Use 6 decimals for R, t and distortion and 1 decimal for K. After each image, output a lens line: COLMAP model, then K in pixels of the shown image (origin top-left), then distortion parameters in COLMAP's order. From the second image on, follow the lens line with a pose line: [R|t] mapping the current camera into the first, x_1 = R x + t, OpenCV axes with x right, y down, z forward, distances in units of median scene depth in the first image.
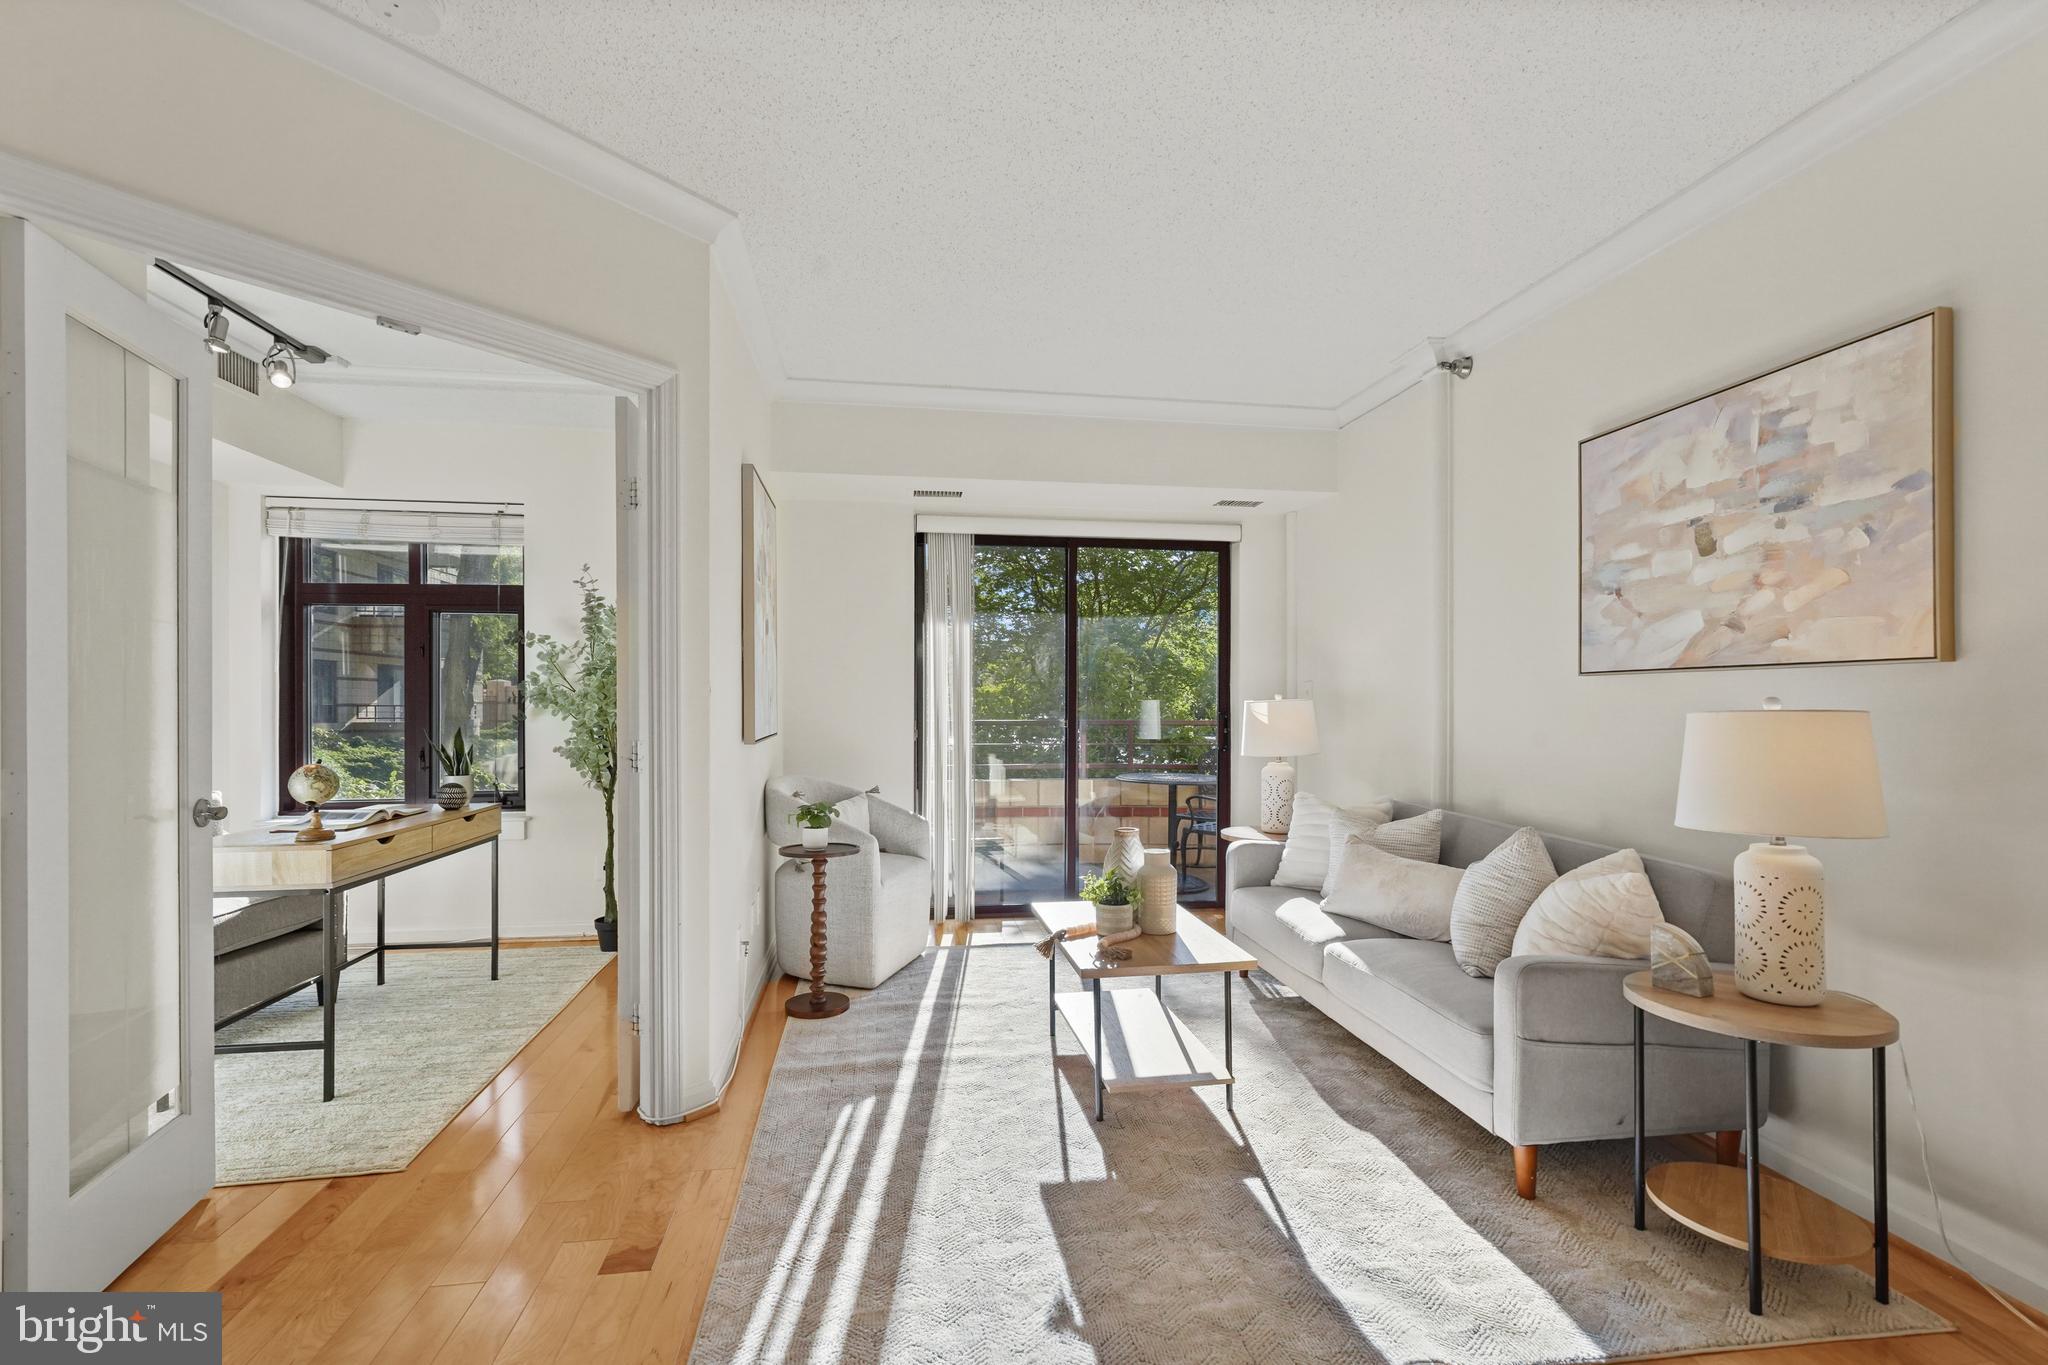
lens RADIAL K [[905.2, 0, 1025.9], [0, 905.2, 700.7], [0, 0, 1]] dist [-0.015395, 0.005847]
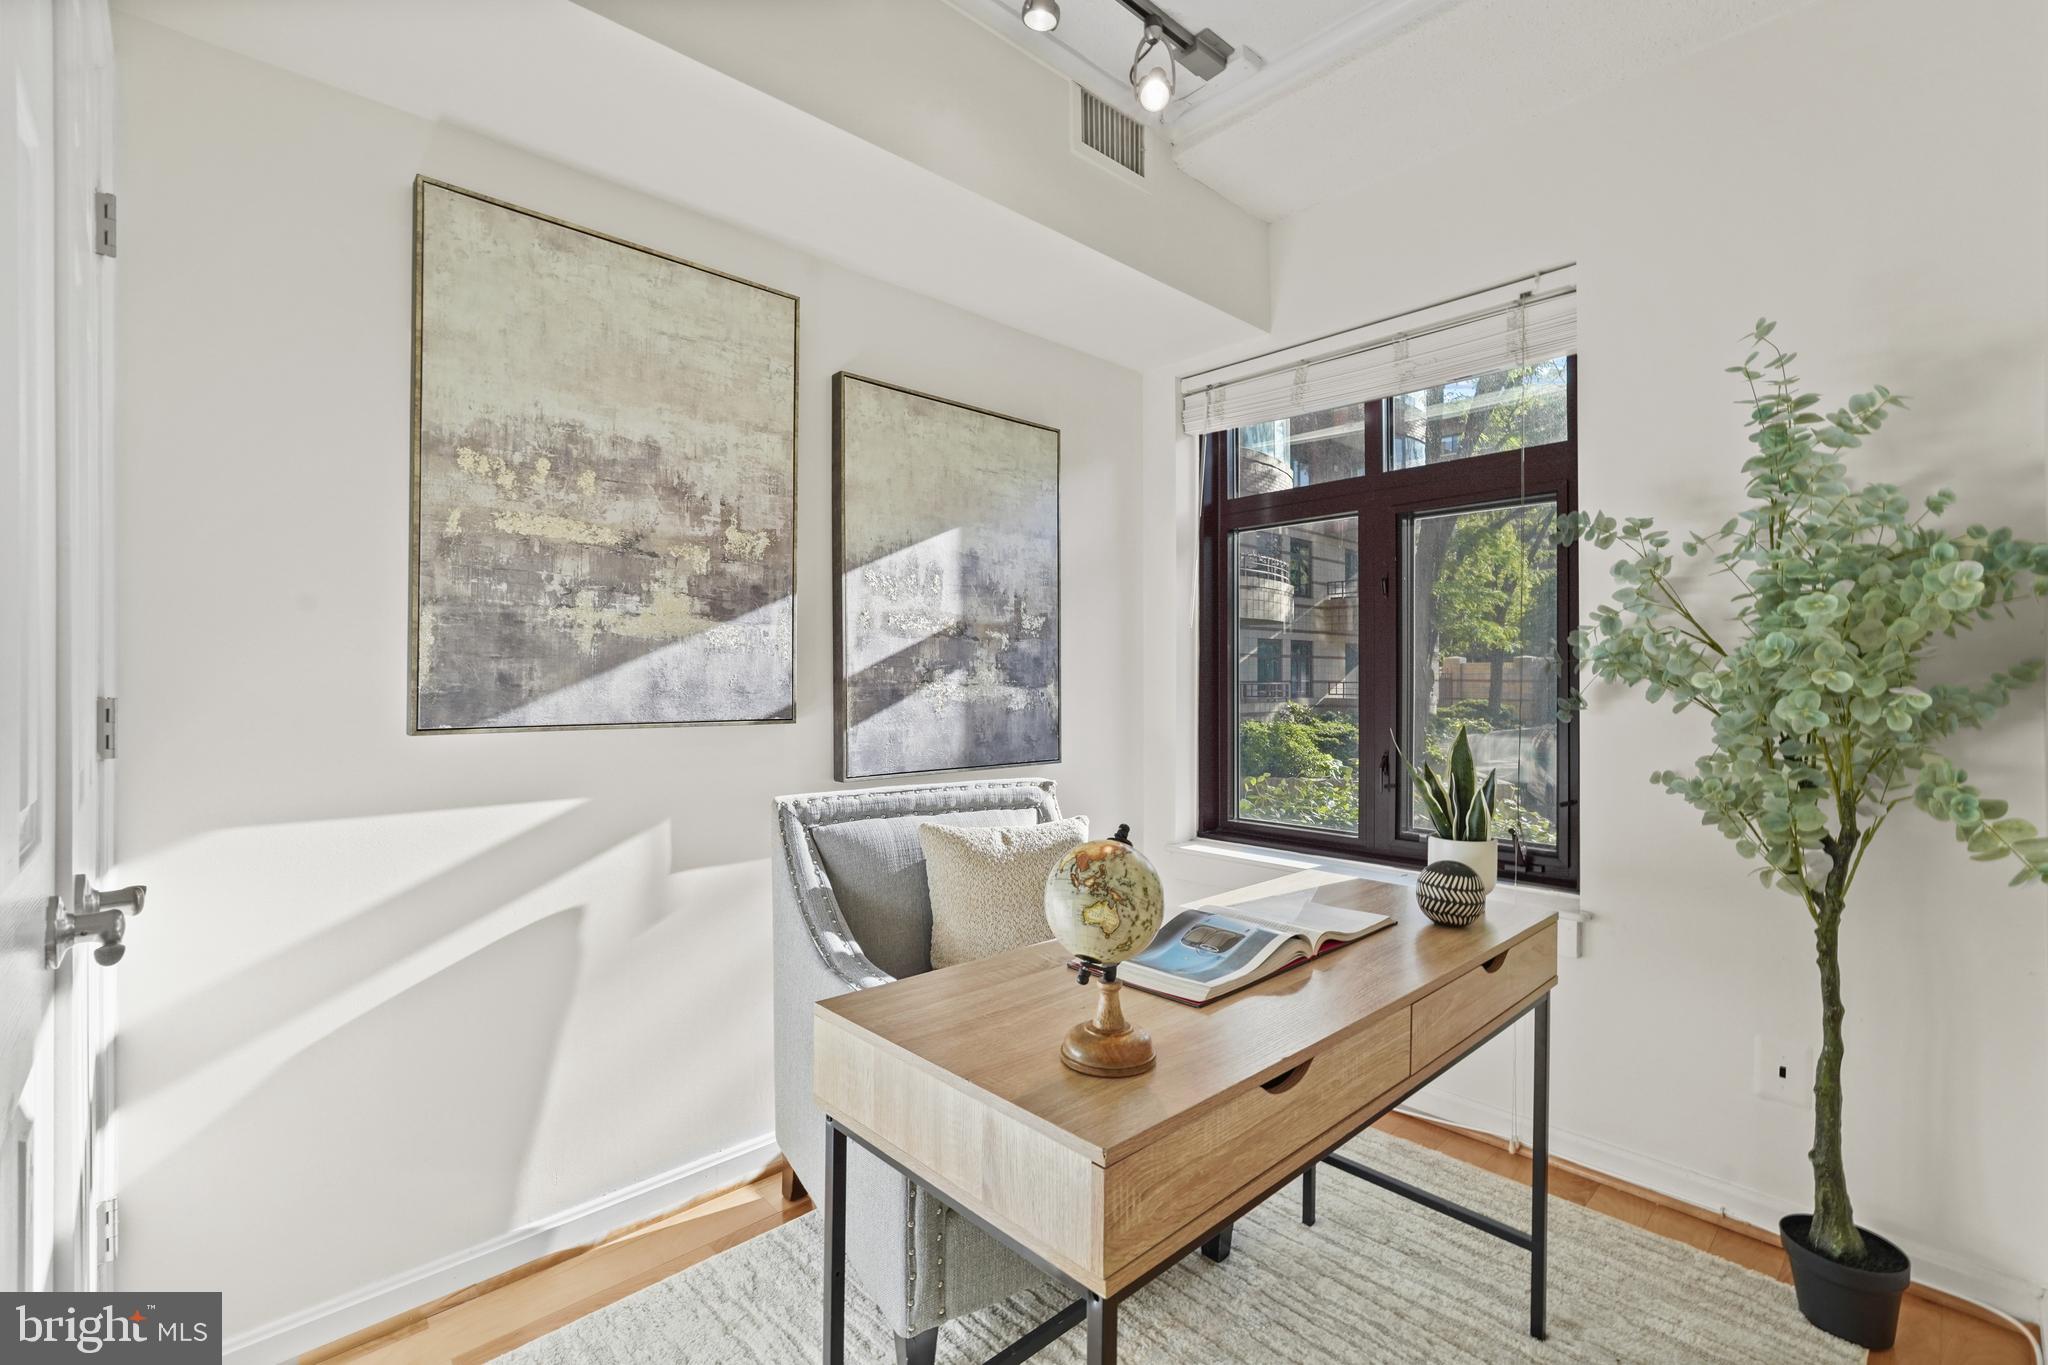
lens RADIAL K [[905.2, 0, 999.3], [0, 905.2, 679.6], [0, 0, 1]] dist [-0.015395, 0.005847]
pose [[0.546429, 0.001182, -0.837504, -0.438703], [-0.000522, 0.999999, 0.001071, 0.007117], [0.837505, -0.000148, 0.546429, 0.650507]]
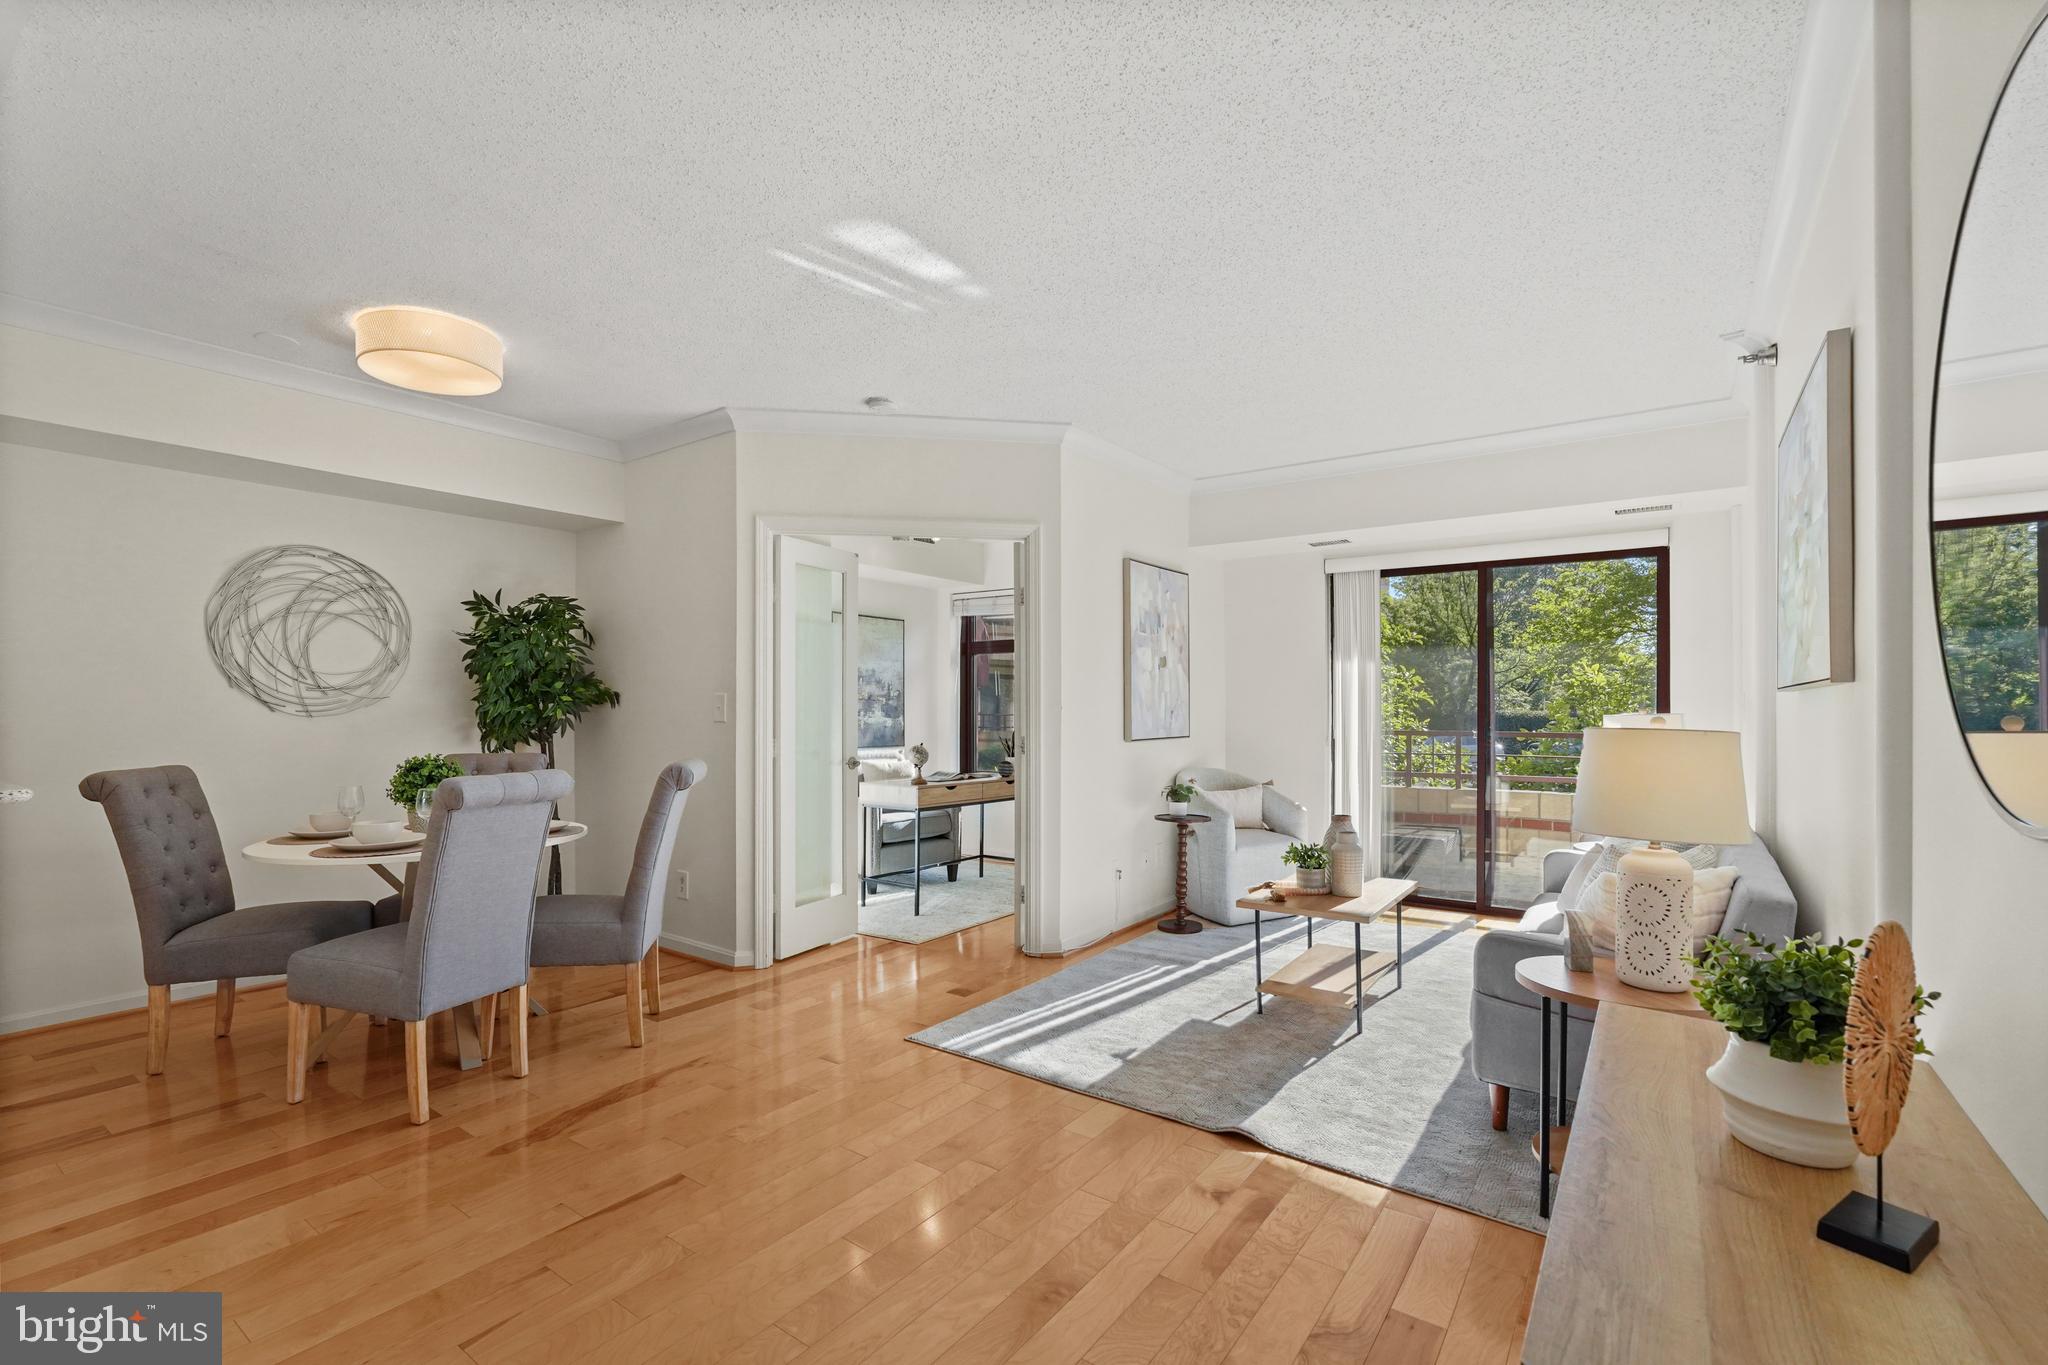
lens RADIAL K [[905.2, 0, 1014.1], [0, 905.2, 688.4], [0, 0, 1]] dist [-0.015395, 0.005847]
pose [[0.710196, -0.015115, -0.703841, 0.619913], [-0.001510, 0.999734, -0.022994, -0.006491], [0.704002, 0.017393, 0.709985, -0.211263]]
